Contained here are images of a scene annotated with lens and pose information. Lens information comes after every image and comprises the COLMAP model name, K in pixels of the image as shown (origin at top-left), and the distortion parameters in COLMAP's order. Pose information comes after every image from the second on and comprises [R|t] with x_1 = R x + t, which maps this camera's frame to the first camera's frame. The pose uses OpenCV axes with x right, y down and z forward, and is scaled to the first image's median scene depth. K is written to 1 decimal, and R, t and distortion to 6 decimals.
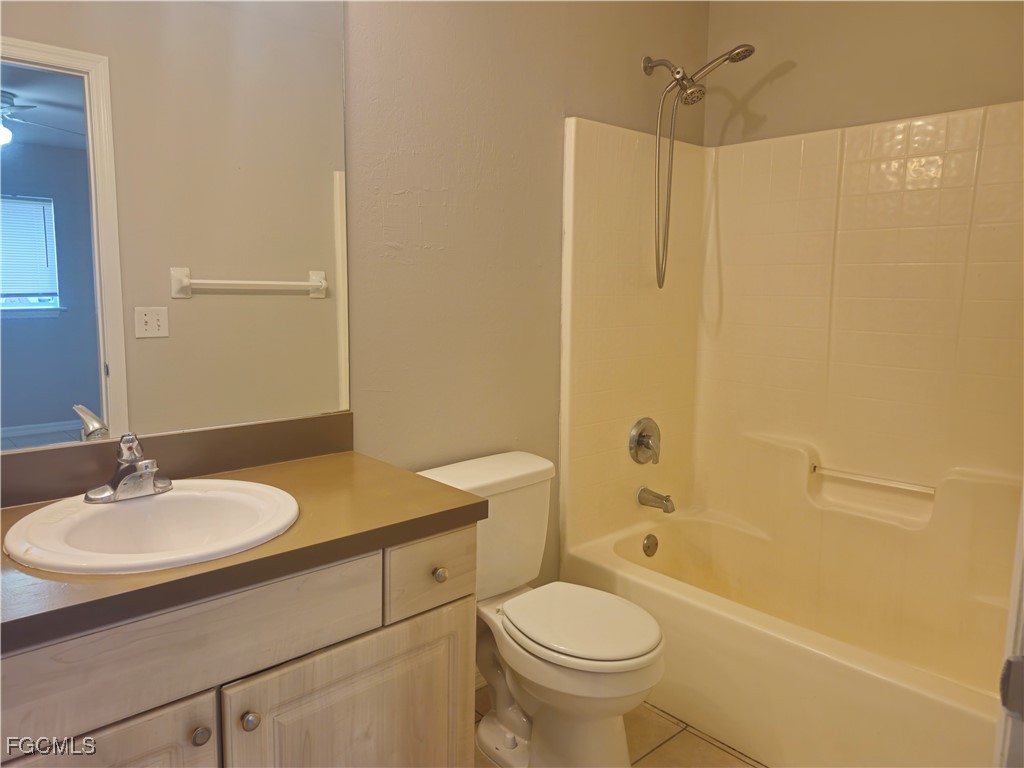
lens RADIAL K [[718.9, 0, 510.4], [0, 718.9, 377.9], [0, 0, 1]] dist [0.114569, -0.138623]
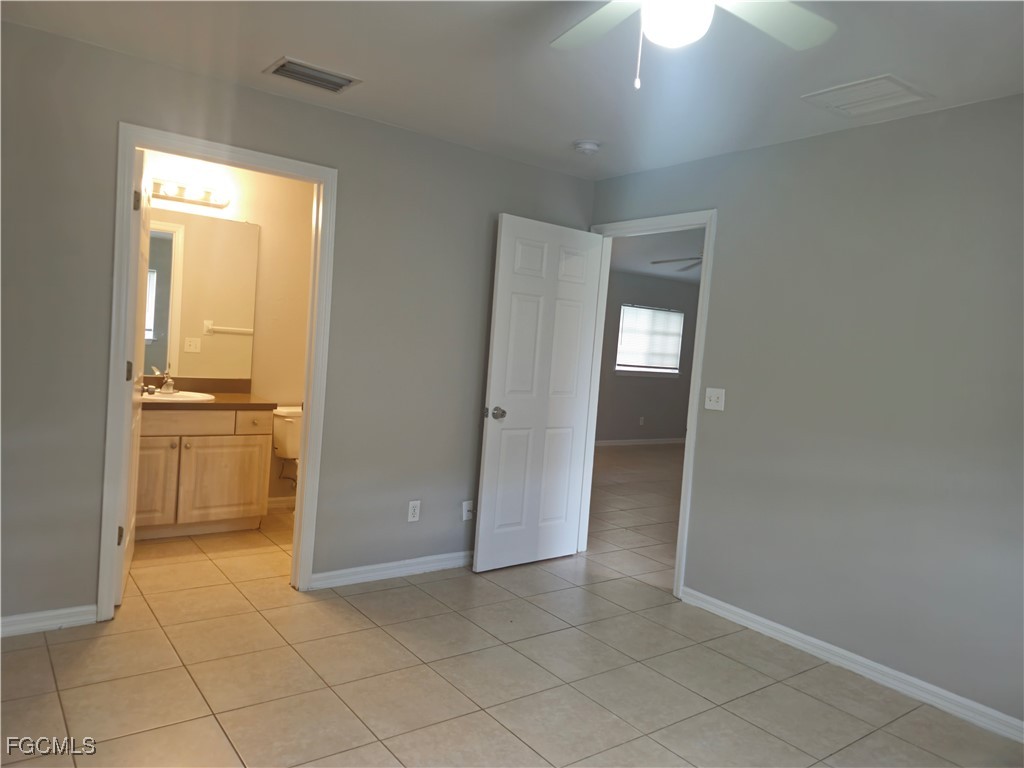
lens RADIAL K [[718.9, 0, 510.4], [0, 718.9, 377.9], [0, 0, 1]] dist [0.114569, -0.138623]
pose [[0.993720, 0.060742, -0.093968, 1.324211], [-0.068151, 0.994641, -0.077754, 0.252034], [0.088742, 0.083670, 0.992534, -2.122294]]
